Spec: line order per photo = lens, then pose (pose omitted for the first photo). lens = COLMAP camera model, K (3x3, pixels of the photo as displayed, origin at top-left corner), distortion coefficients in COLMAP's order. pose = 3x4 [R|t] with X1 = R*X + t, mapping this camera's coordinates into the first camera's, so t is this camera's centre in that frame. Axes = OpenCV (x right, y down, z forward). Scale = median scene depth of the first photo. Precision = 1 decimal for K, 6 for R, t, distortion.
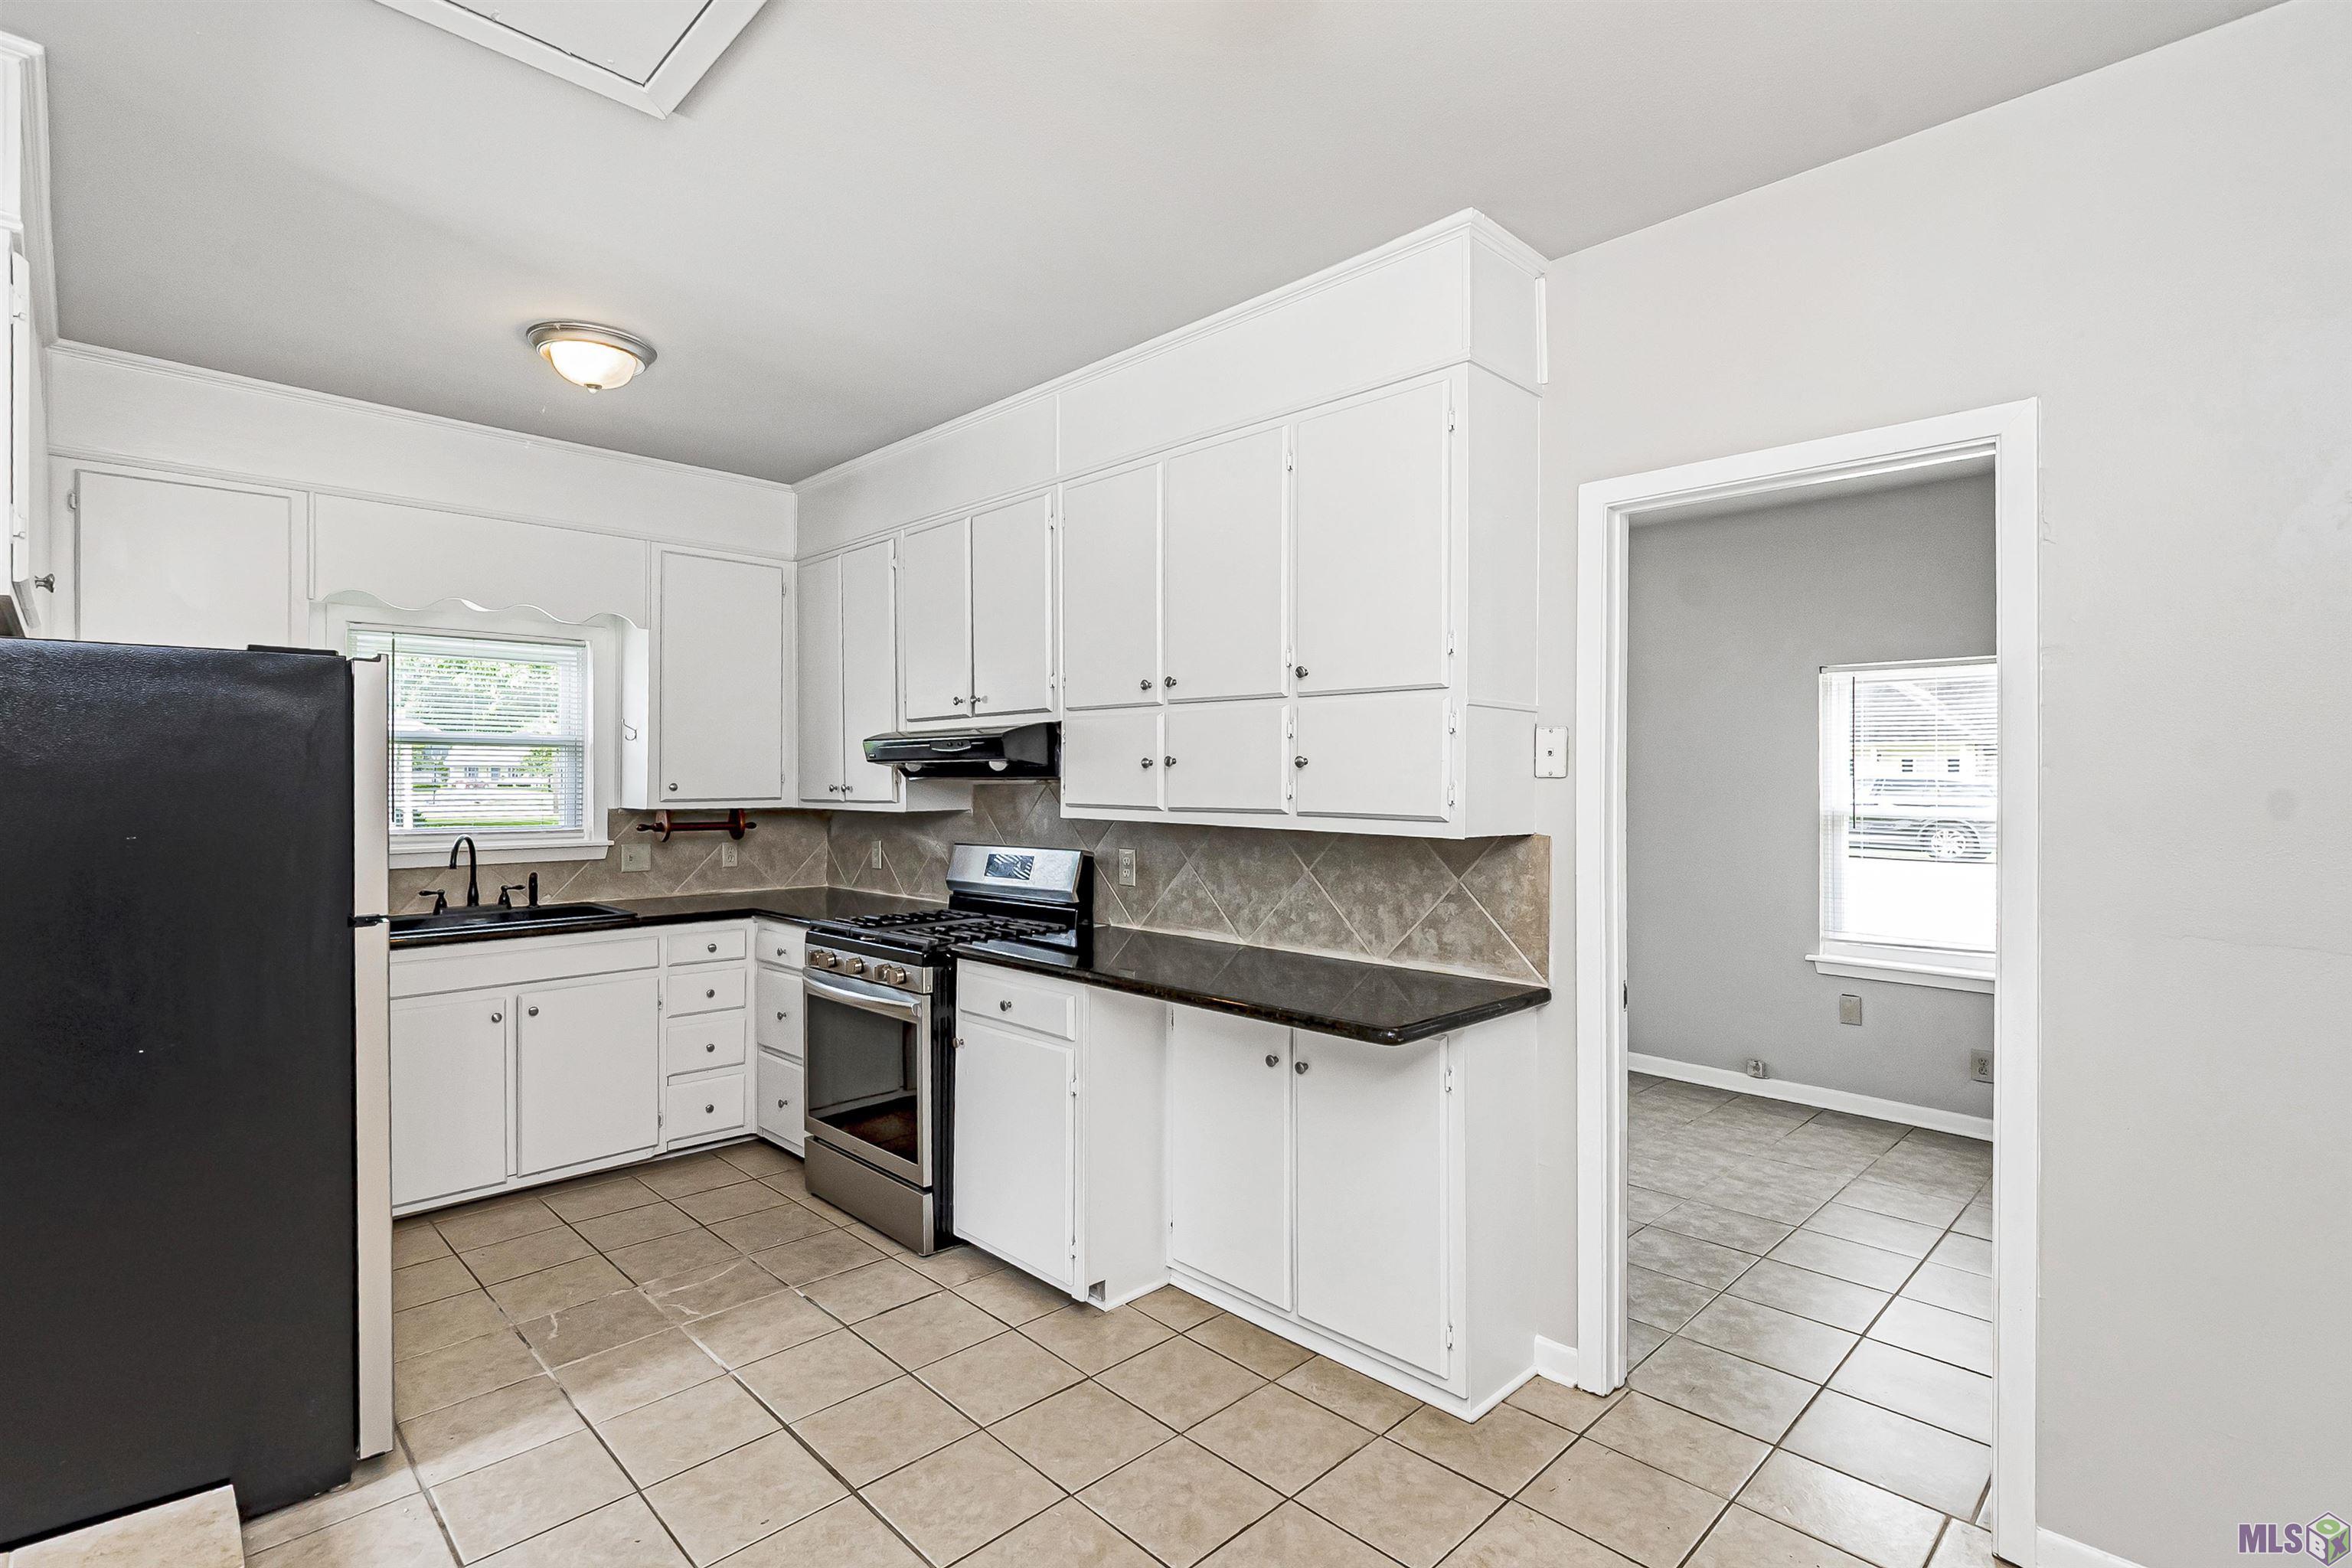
lens RADIAL K [[1062.3, 0, 1187.1], [0, 1062.3, 781.7], [0, 0, 1]] dist [0.001633, -0.000072]
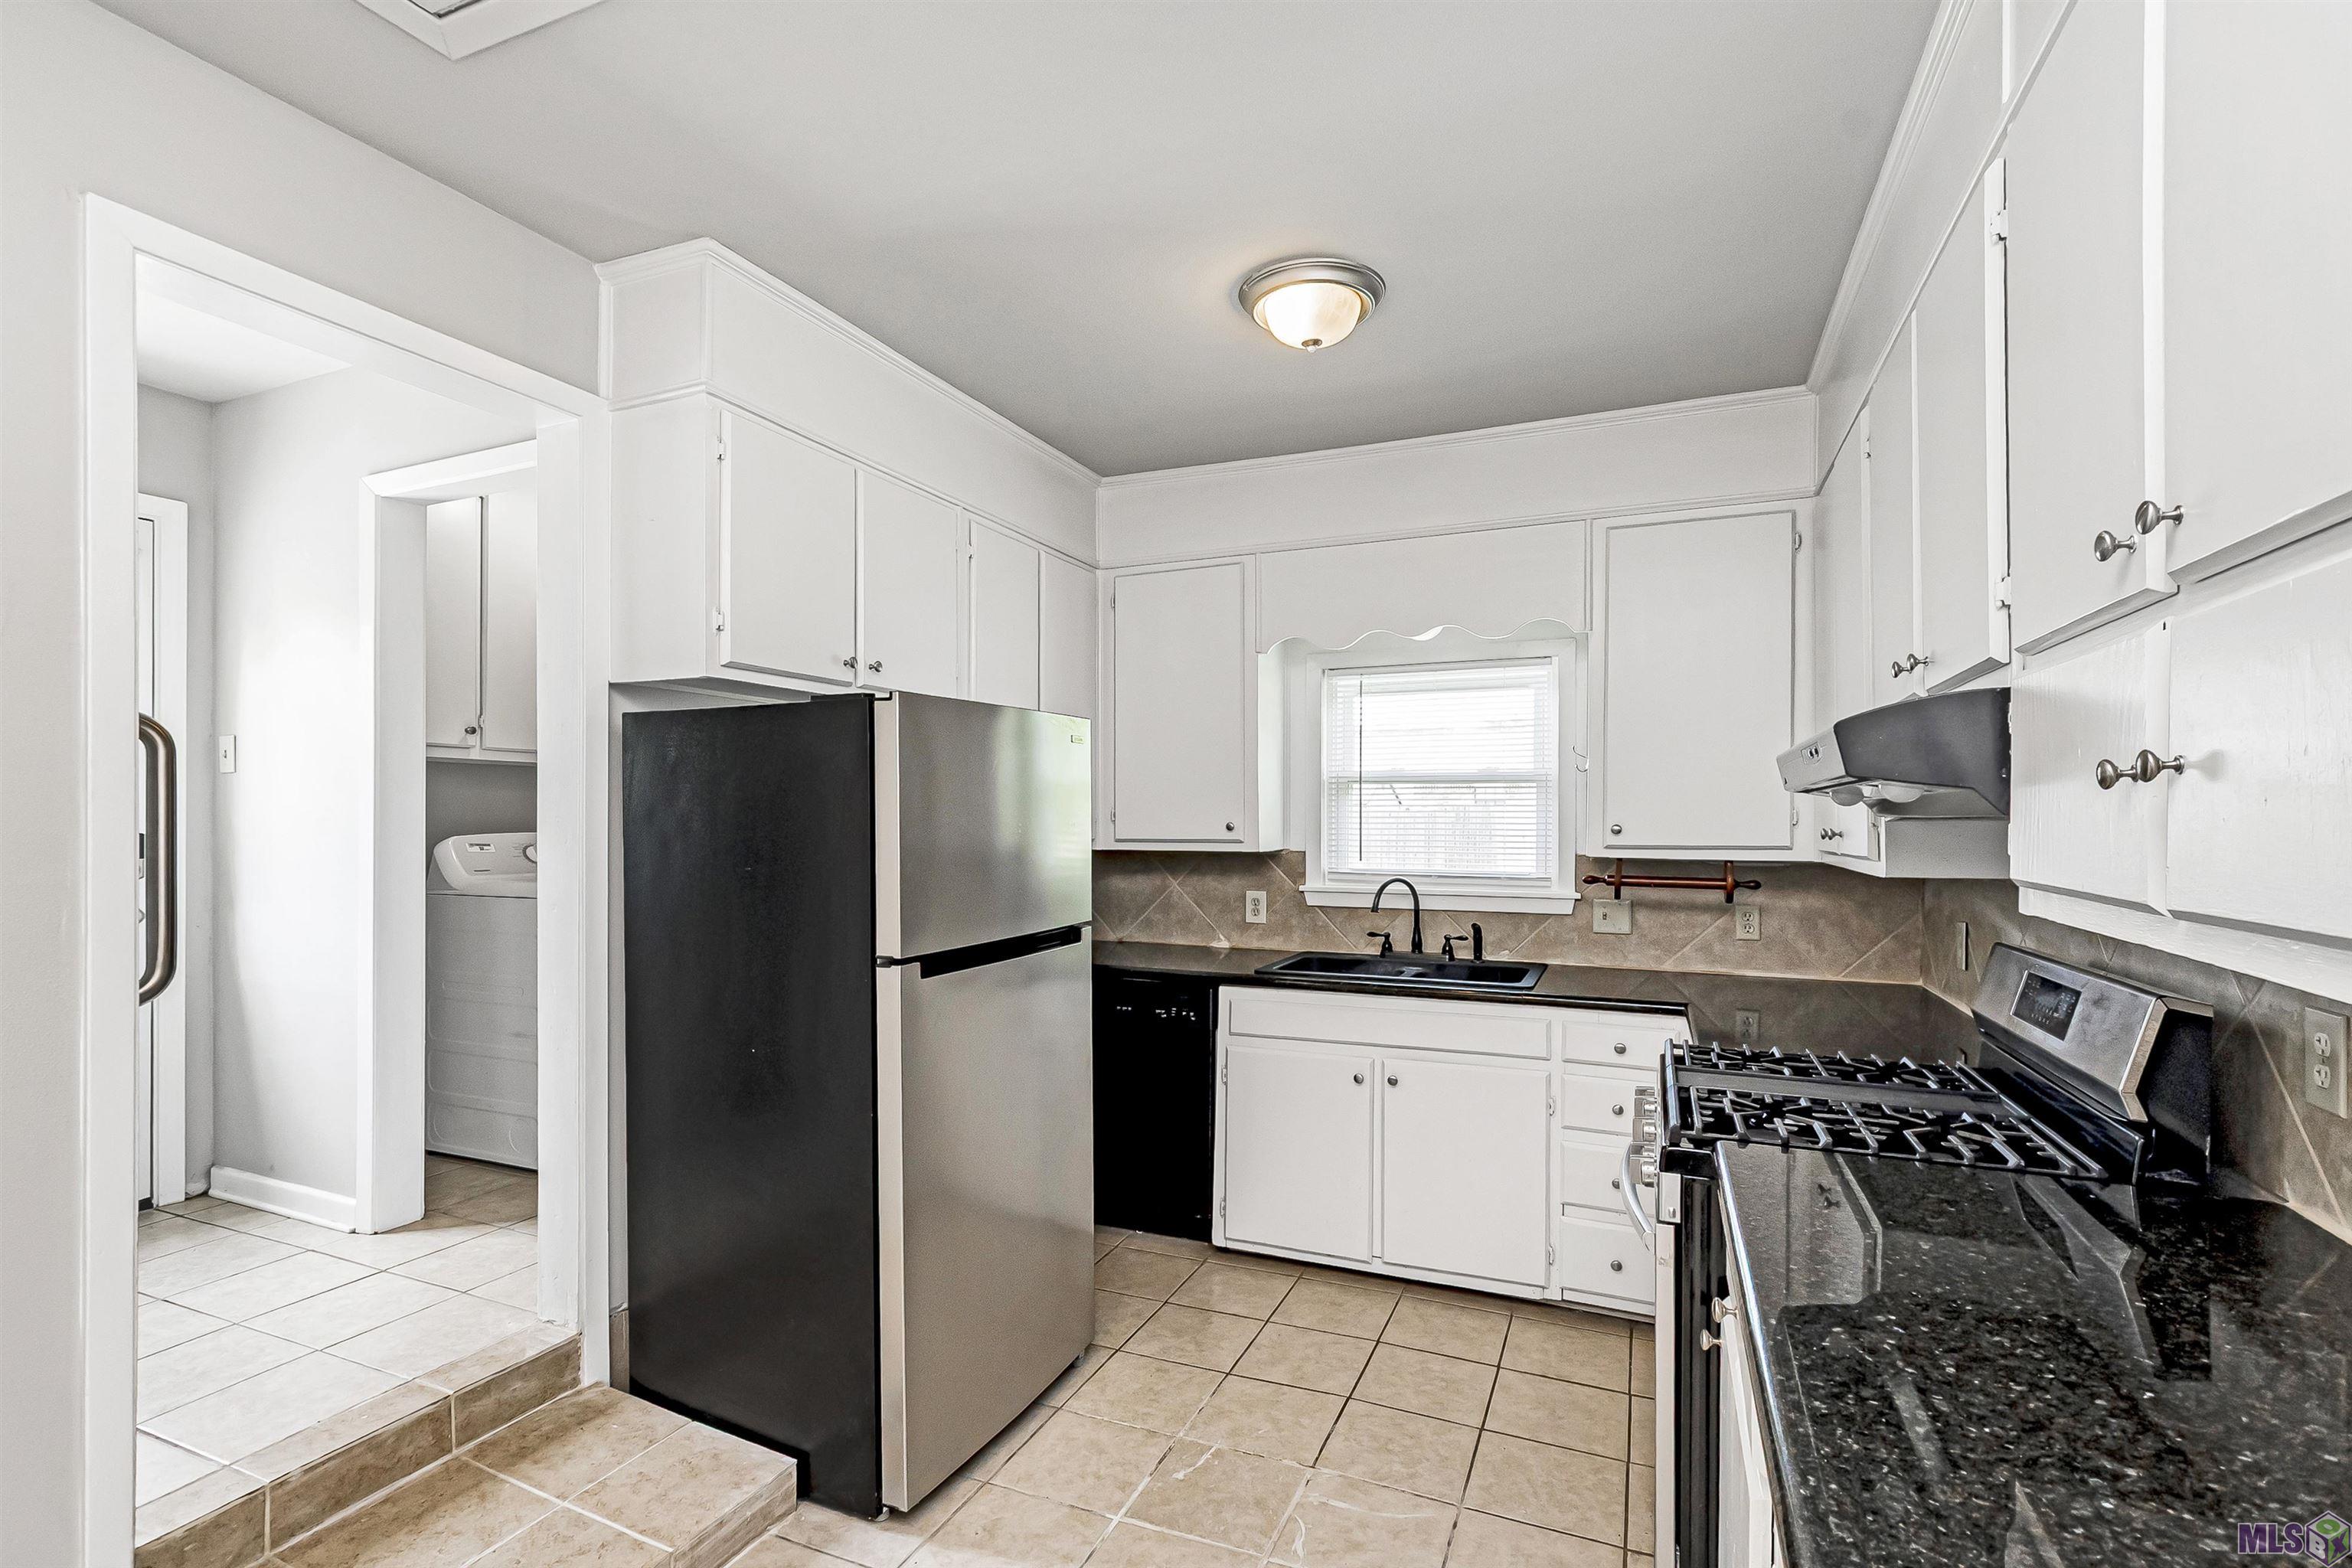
lens RADIAL K [[1062.3, 0, 1184.8], [0, 1062.3, 815.3], [0, 0, 1]] dist [0.001633, -0.000072]
pose [[0.367009, -0.000708, -0.930217, 0.130849], [-0.003573, 0.999991, -0.002171, -0.002494], [0.930210, 0.004121, 0.367003, 0.462408]]
